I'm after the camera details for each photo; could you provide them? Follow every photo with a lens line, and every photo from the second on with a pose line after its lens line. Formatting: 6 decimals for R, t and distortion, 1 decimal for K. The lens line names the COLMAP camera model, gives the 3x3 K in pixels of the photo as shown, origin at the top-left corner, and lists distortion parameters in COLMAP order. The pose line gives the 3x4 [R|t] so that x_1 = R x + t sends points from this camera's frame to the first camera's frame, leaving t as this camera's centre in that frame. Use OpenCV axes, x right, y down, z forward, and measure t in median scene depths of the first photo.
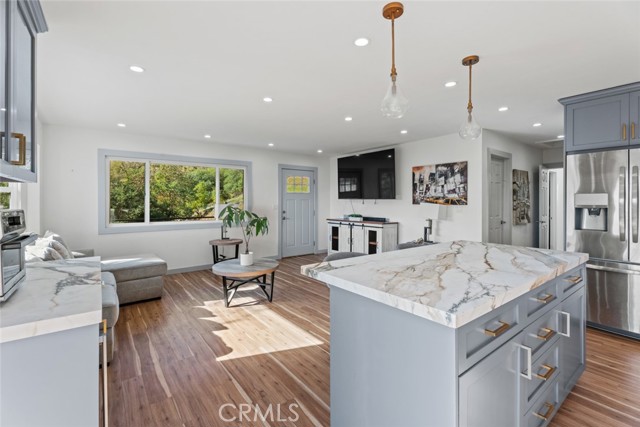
lens RADIAL K [[288.5, 0, 319.0], [0, 288.5, 200.8], [0, 0, 1]] dist [-0.000511, 0.000199]
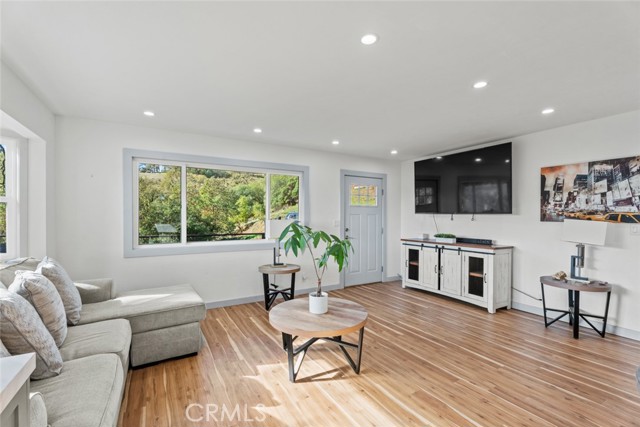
lens RADIAL K [[288.5, 0, 320.0], [0, 288.5, 215.7], [0, 0, 1]] dist [-0.000511, 0.000199]
pose [[0.992371, 0.003302, -0.123244, -0.122486], [-0.003267, 0.999995, 0.000482, -0.000152], [0.123245, -0.000075, 0.992376, 0.251757]]
